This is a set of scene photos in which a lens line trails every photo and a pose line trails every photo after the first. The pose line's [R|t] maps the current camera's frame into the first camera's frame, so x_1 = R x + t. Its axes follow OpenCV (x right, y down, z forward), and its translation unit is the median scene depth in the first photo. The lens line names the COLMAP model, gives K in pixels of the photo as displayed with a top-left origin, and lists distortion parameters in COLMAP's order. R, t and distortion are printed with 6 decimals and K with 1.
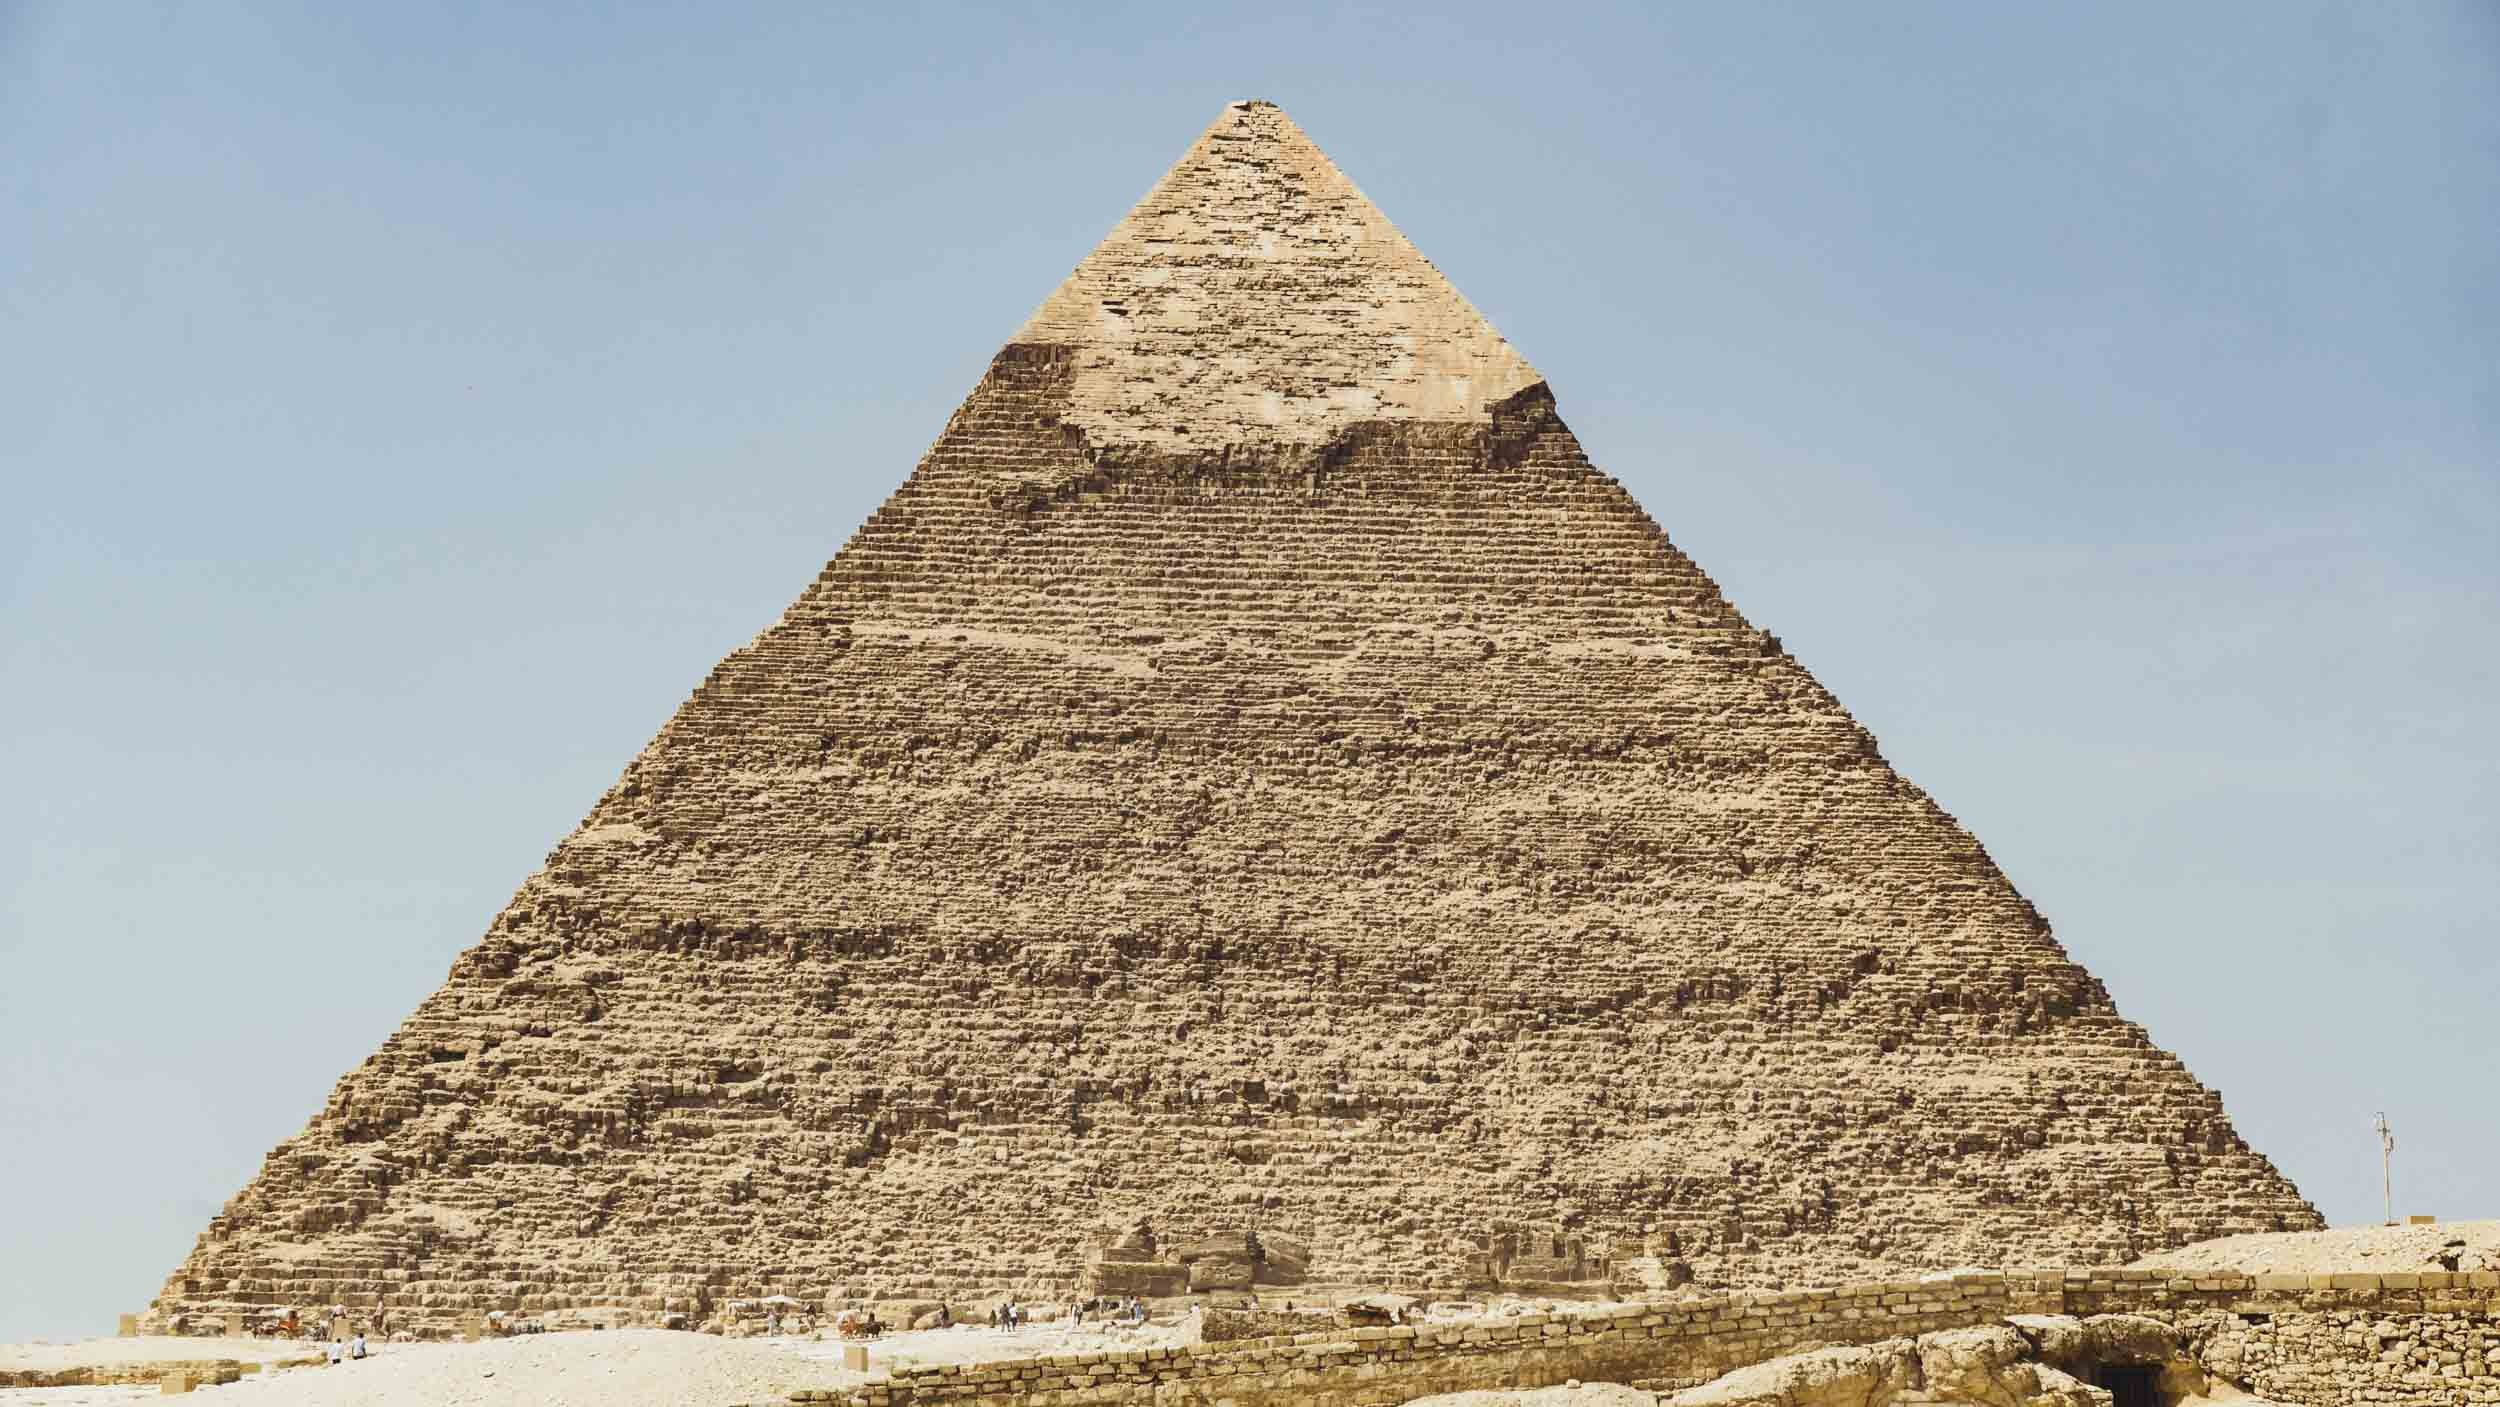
lens RADIAL K [[7473.0, 0, 1253.7], [0, 7473.0, 707.3], [0, 0, 1]] dist [-0.037017, 0.000000]
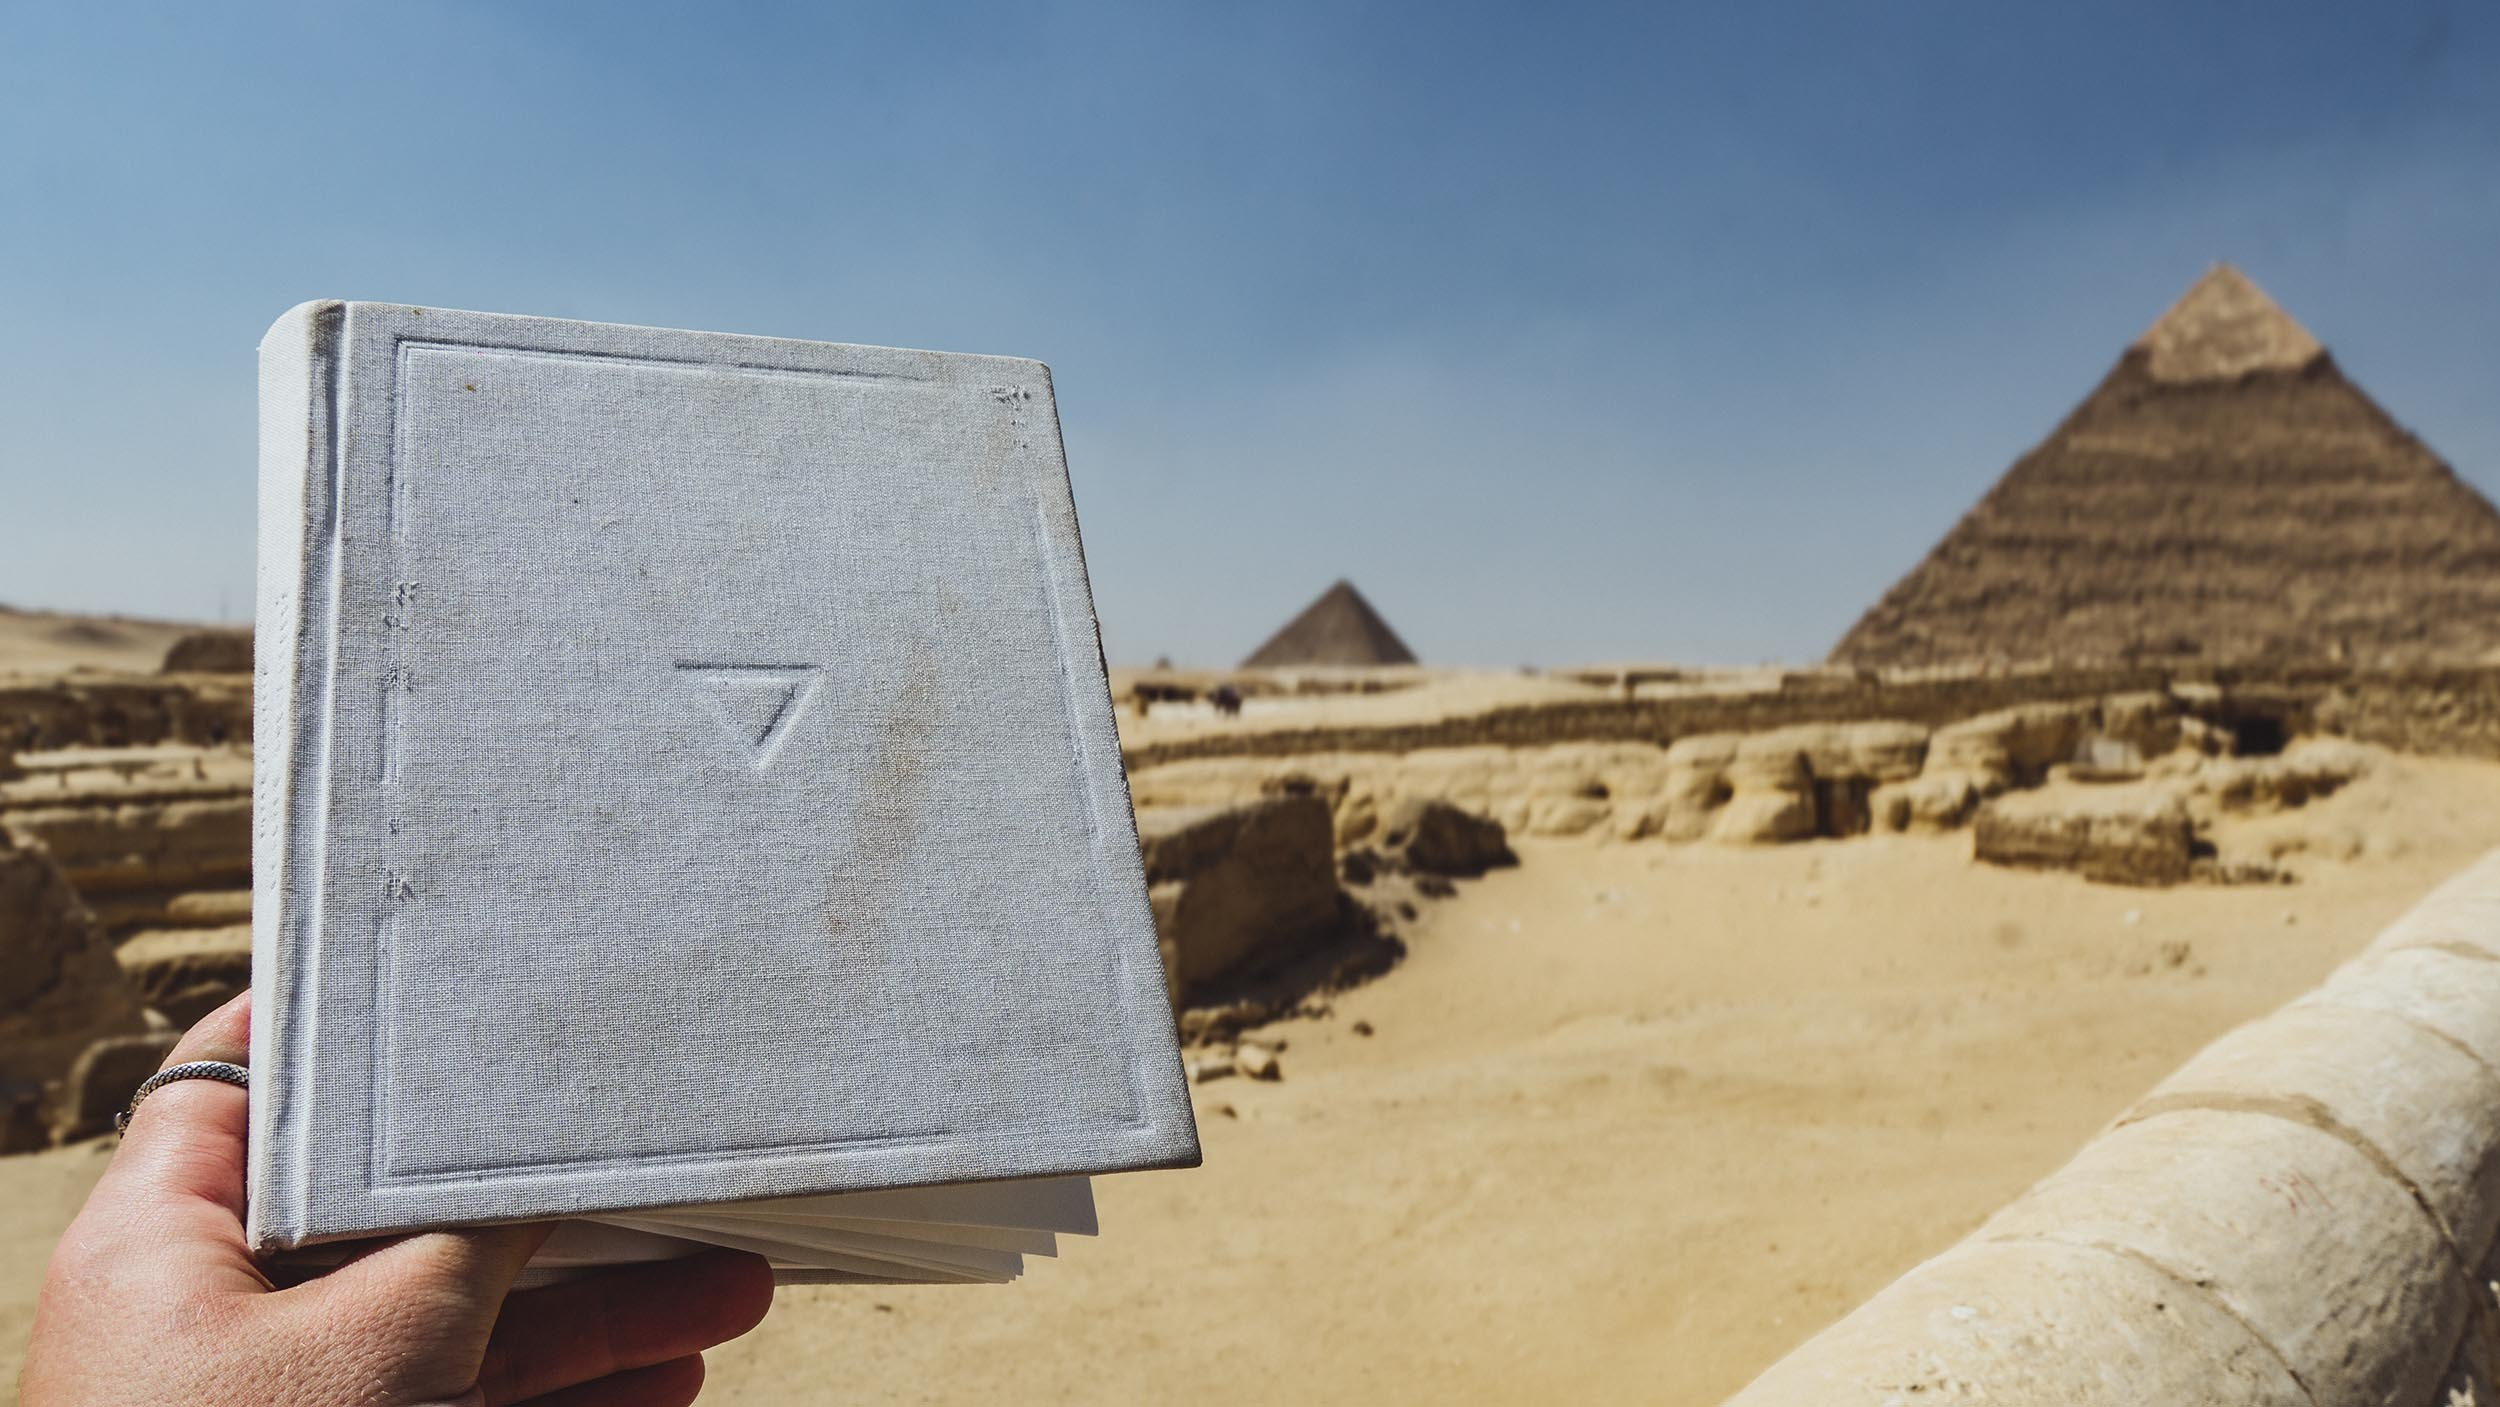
lens RADIAL K [[1948.2, 0, 1256.6], [0, 1948.2, 688.4], [0, 0, 1]] dist [0.012017, -0.004506]
pose [[0.885858, 0.019987, -0.463526, 0.028155], [0.025392, 0.995486, 0.091451, 0.008595], [0.463262, -0.092782, 0.881351, 0.121354]]
